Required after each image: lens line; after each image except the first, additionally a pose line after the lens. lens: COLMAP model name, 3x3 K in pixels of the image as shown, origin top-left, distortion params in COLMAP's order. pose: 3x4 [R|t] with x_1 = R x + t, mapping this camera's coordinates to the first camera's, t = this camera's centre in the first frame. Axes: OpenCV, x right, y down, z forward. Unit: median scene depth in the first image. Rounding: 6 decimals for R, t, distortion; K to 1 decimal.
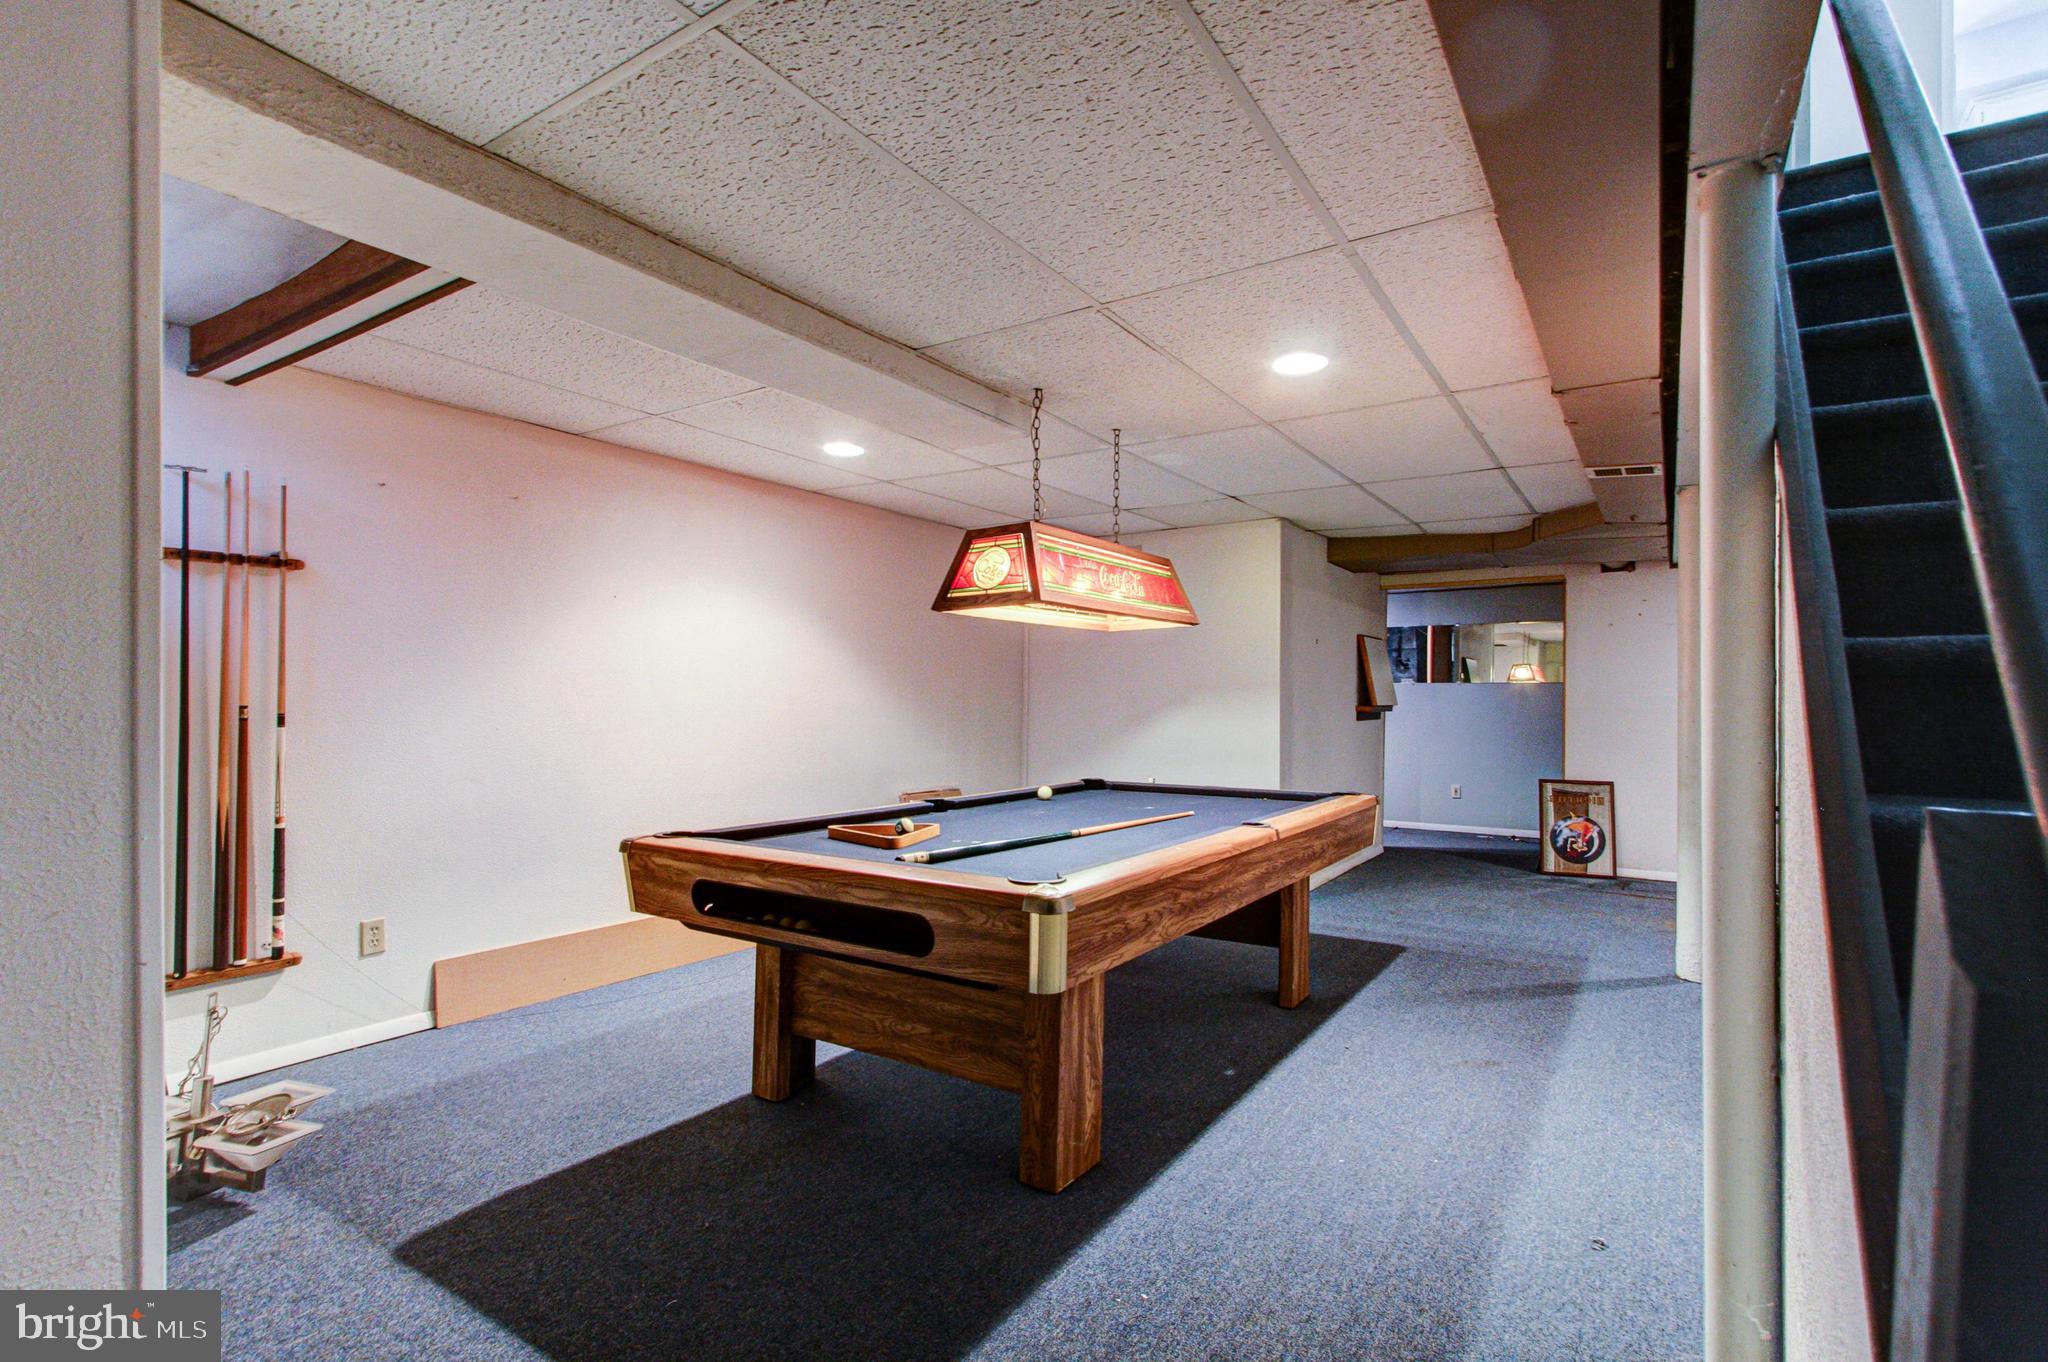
lens RADIAL K [[969.4, 0, 1019.5], [0, 969.4, 685.8], [0, 0, 1]] dist [-0.003026, 0.005141]
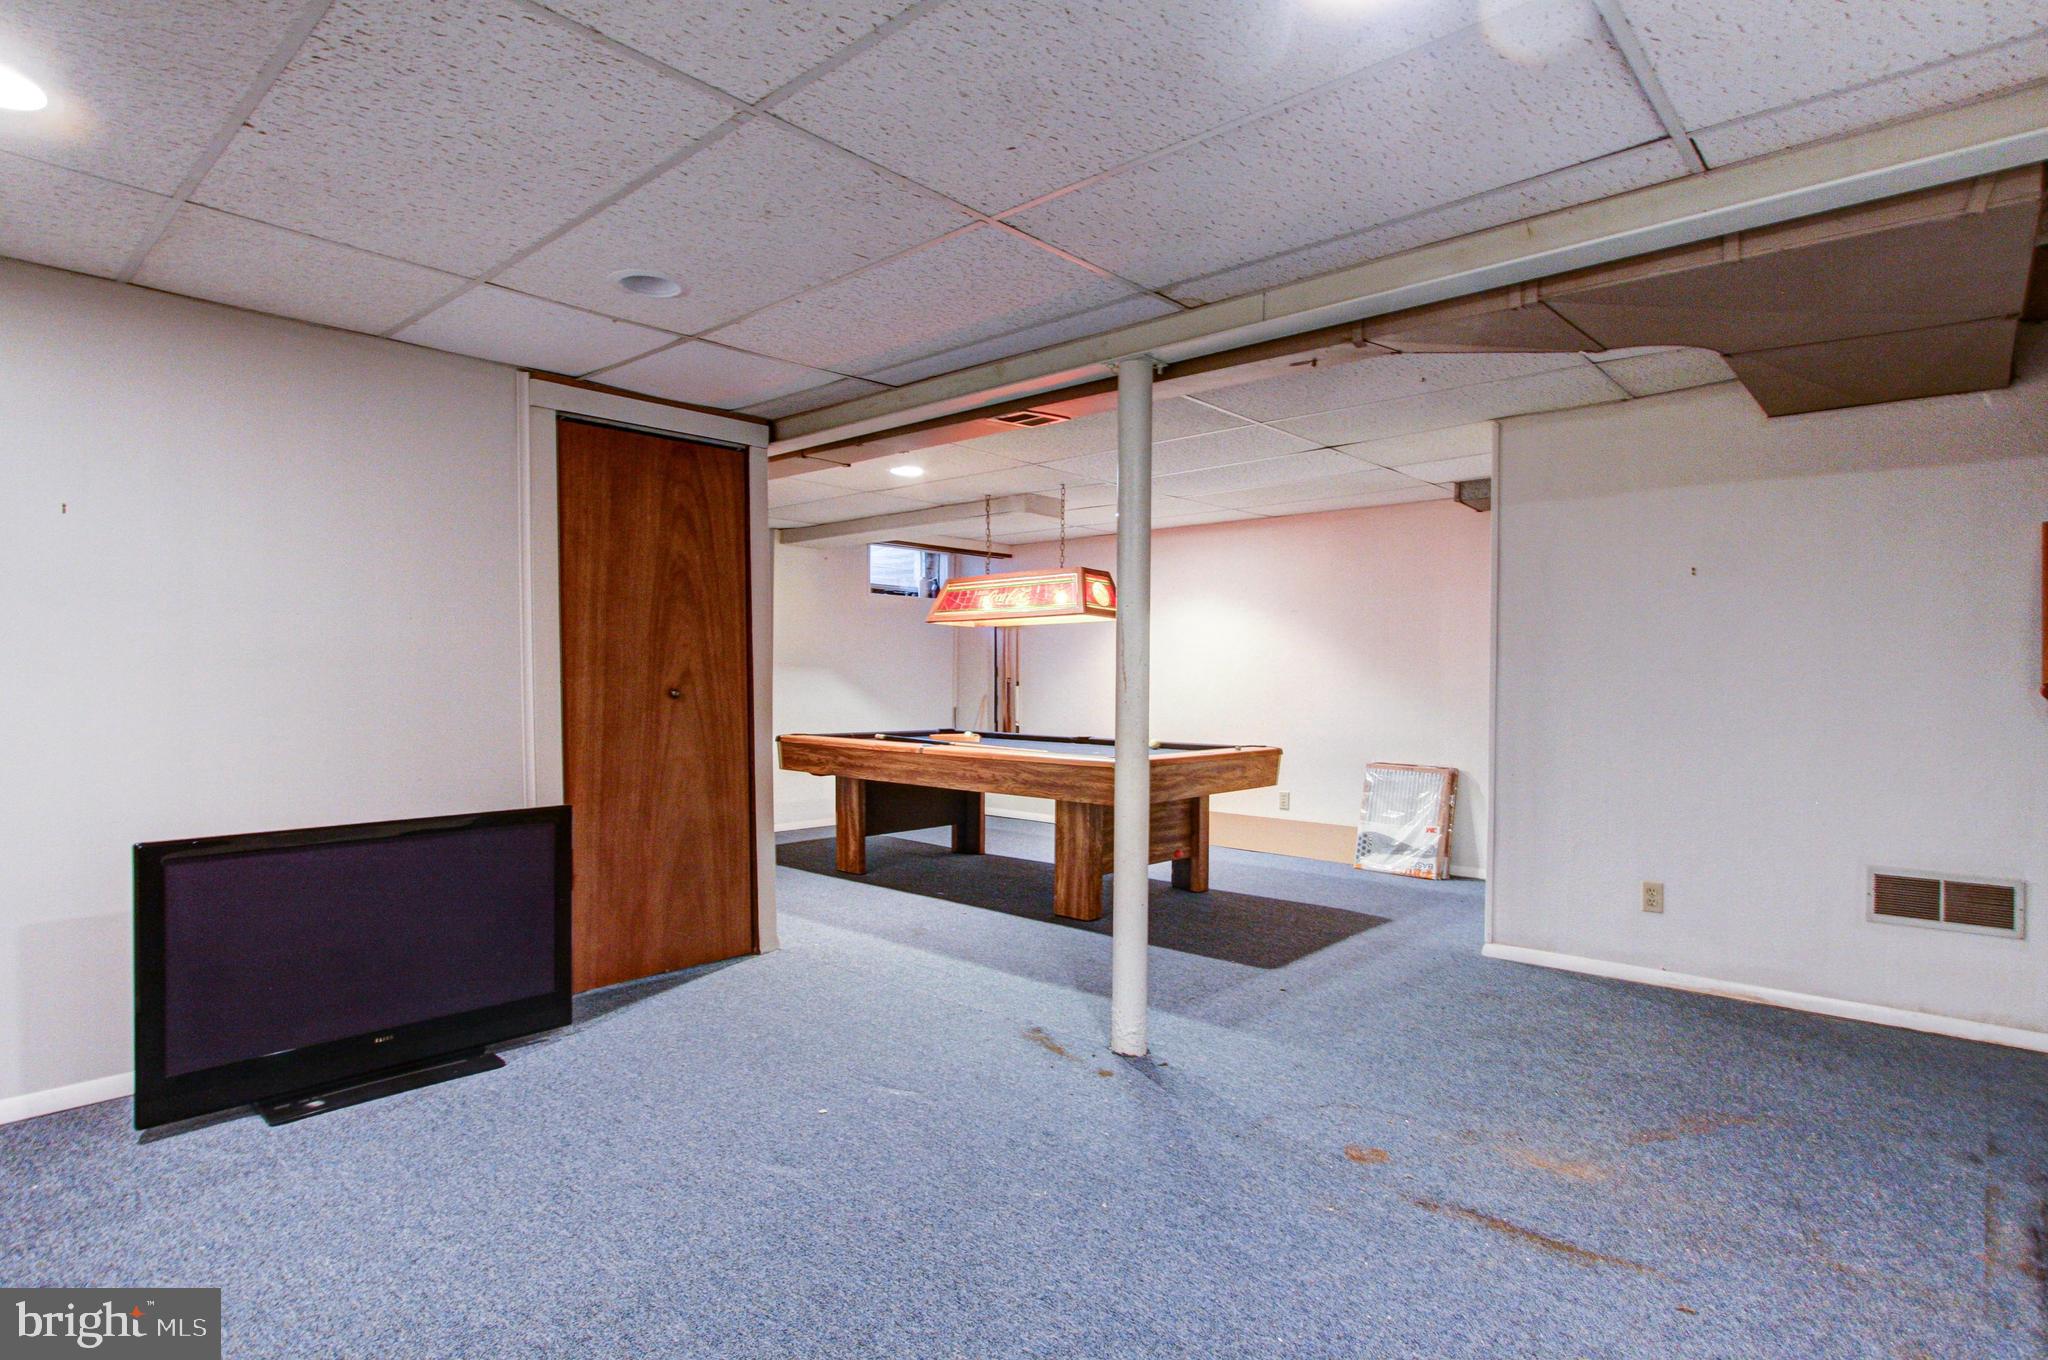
lens RADIAL K [[1060.2, 0, 1021.0], [0, 1060.2, 677.8], [0, 0, 1]] dist [-0.009816, 0.004139]
pose [[-0.135262, -0.009187, -0.990767, 1.813378], [0.000395, 0.999956, -0.009326, 0.039959], [0.990810, -0.001653, -0.135252, 1.249672]]
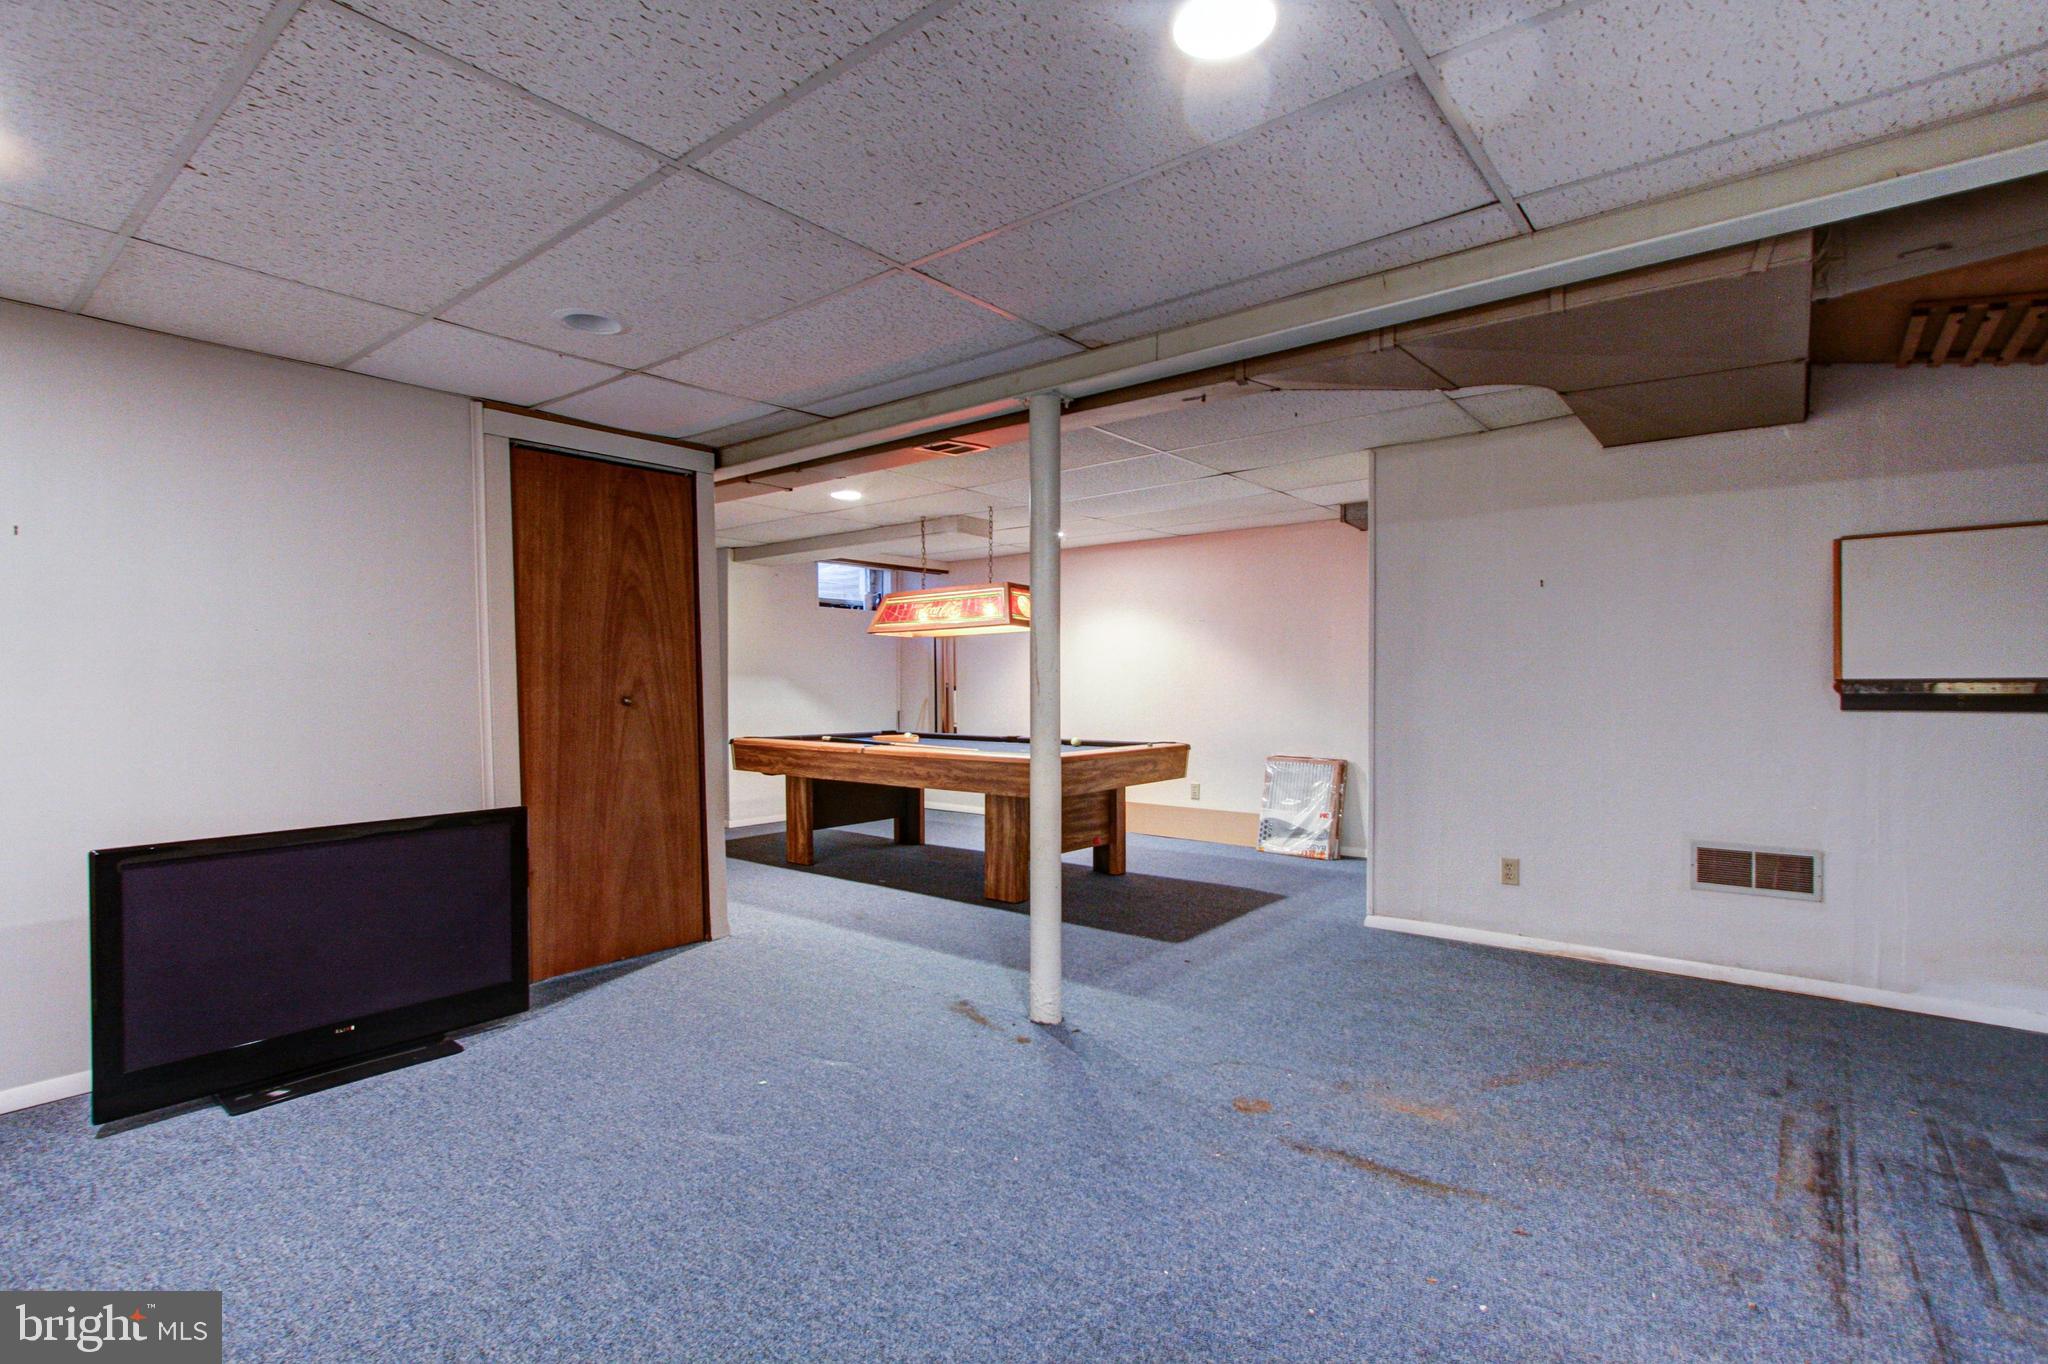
lens RADIAL K [[969.4, 0, 1020.0], [0, 969.4, 683.7], [0, 0, 1]] dist [-0.003026, 0.005141]
pose [[-0.081222, -0.006909, -0.996672, 1.819317], [0.011106, 0.999908, -0.007837, 0.039725], [0.996634, -0.011705, -0.081138, 1.273928]]
